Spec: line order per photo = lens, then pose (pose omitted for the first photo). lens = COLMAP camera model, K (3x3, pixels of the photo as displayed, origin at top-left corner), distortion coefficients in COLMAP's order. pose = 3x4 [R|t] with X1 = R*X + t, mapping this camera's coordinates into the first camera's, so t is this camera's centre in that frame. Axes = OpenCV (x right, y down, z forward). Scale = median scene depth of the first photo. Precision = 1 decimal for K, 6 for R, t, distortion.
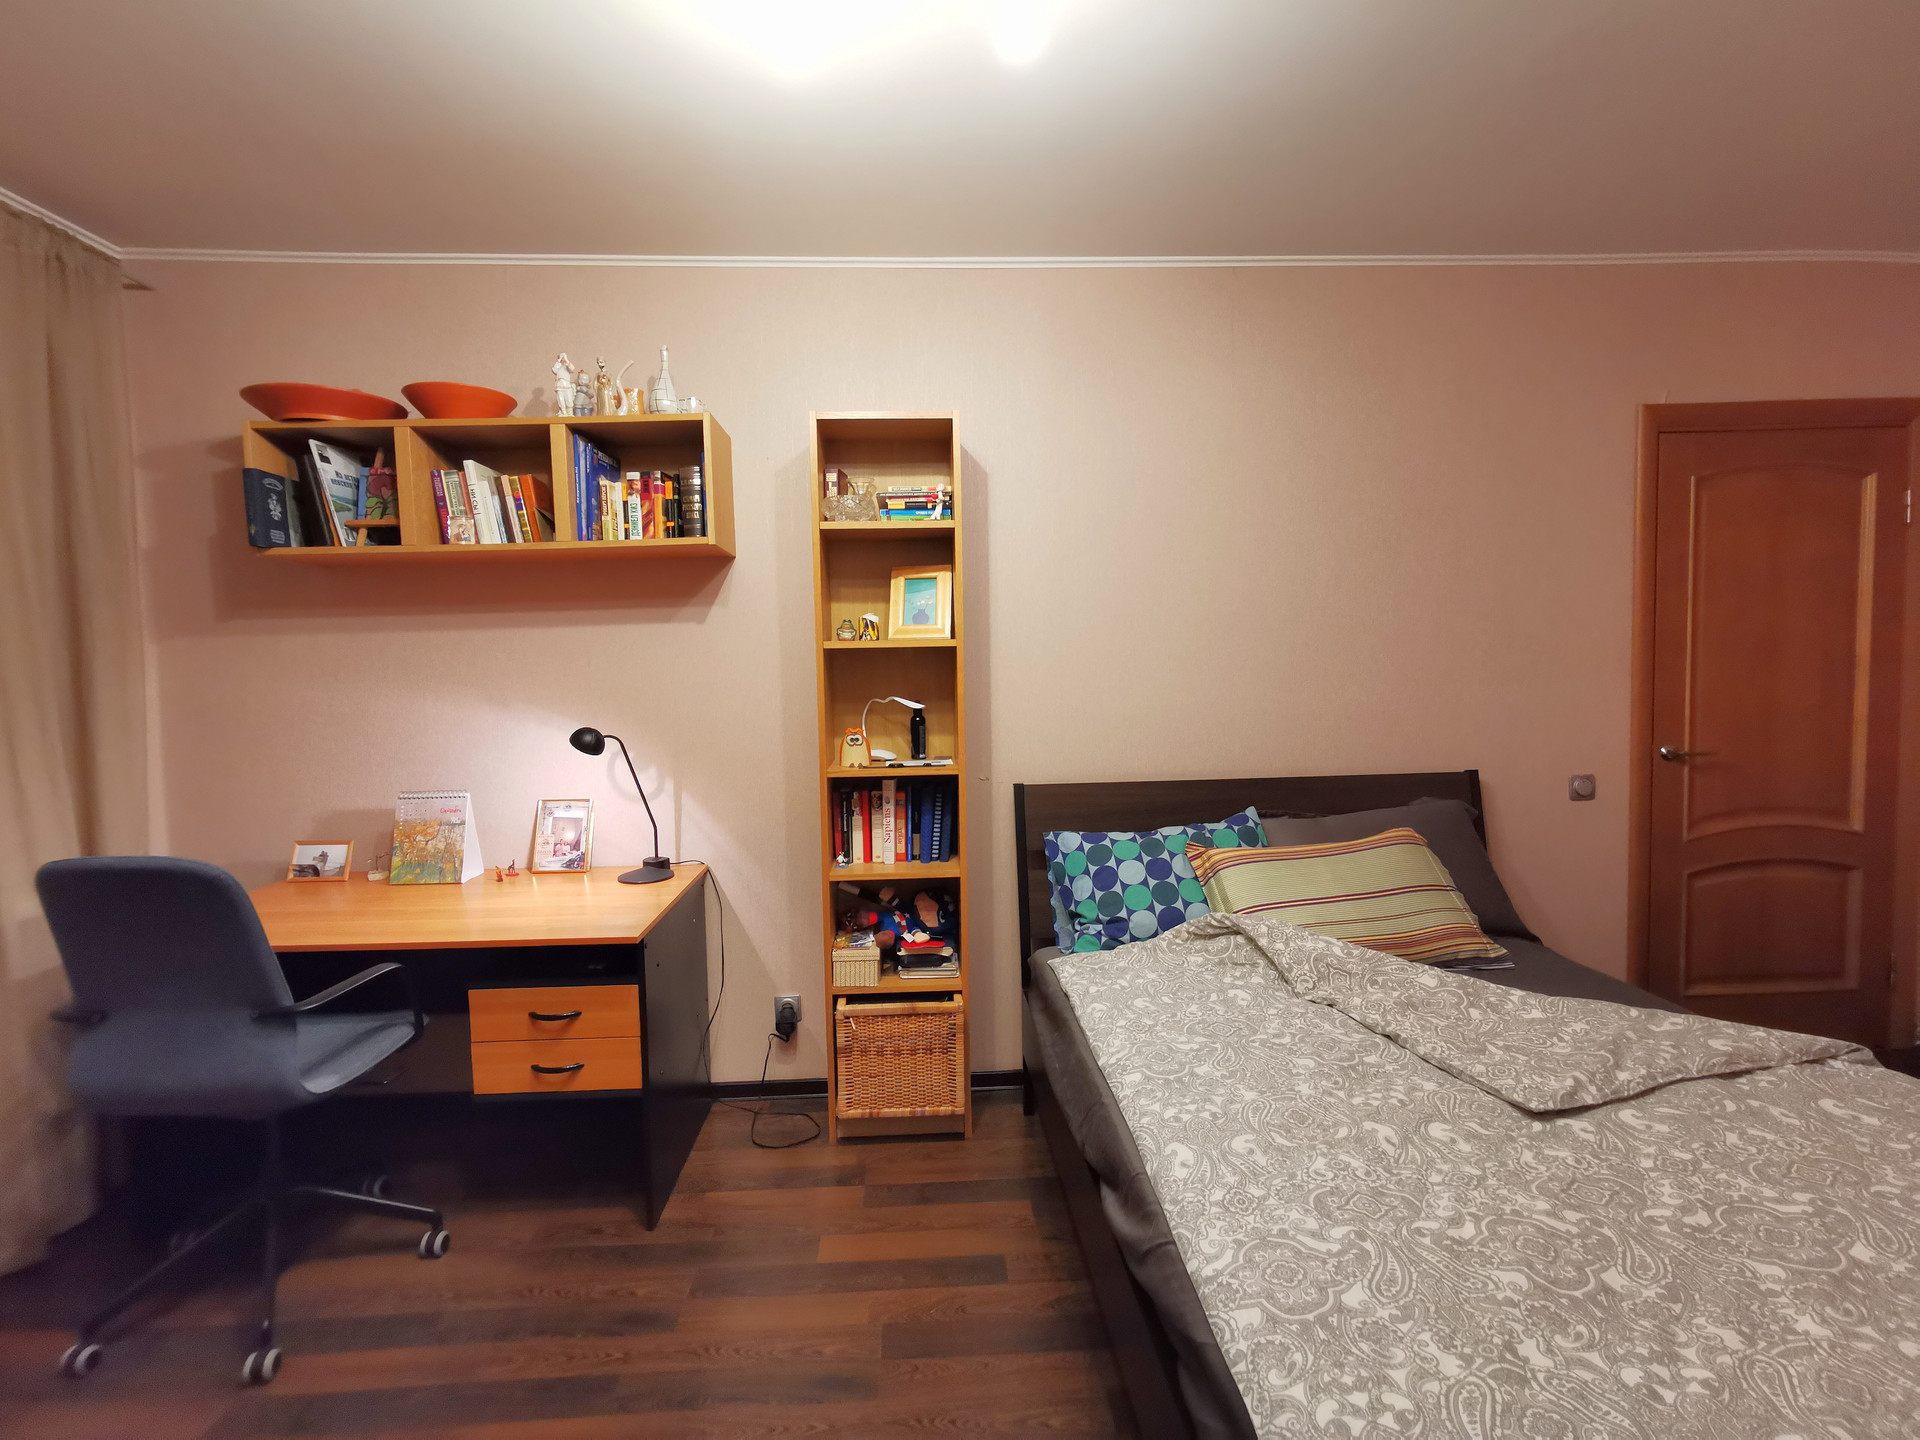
lens RADIAL K [[881.4, 0, 958.2], [0, 881.4, 720.3], [0, 0, 1]] dist [-0.005474, 0.005769]
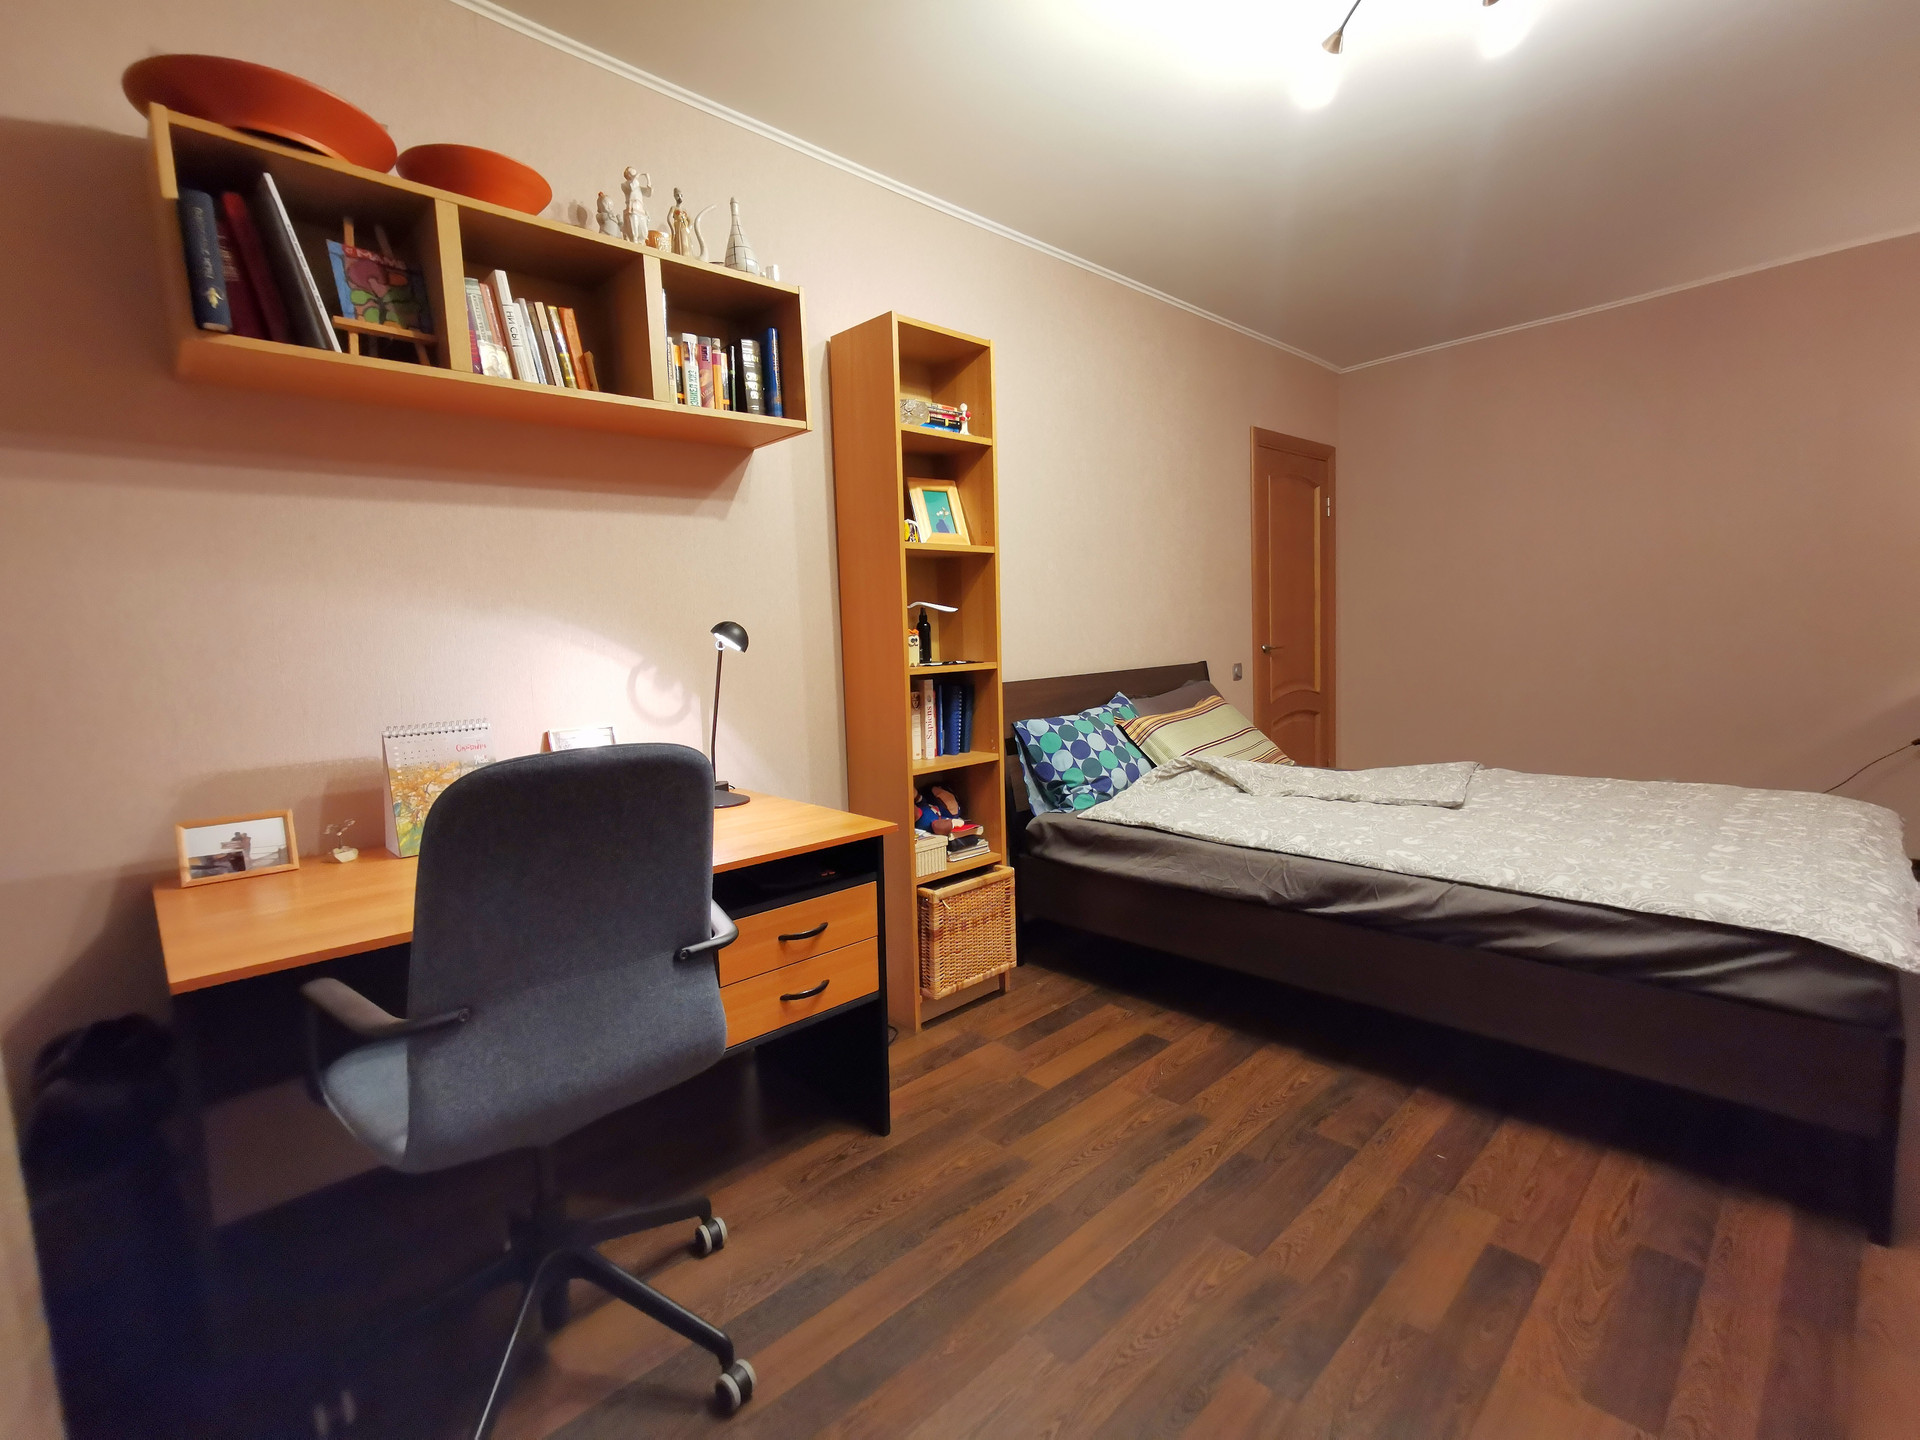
lens RADIAL K [[881.4, 0, 959.4], [0, 881.4, 717.6], [0, 0, 1]] dist [-0.005474, 0.005769]
pose [[0.750561, -0.071911, 0.656876, -0.776285], [0.064808, 0.997279, 0.035126, 0.081394], [-0.657615, 0.016207, 0.753180, 0.184010]]
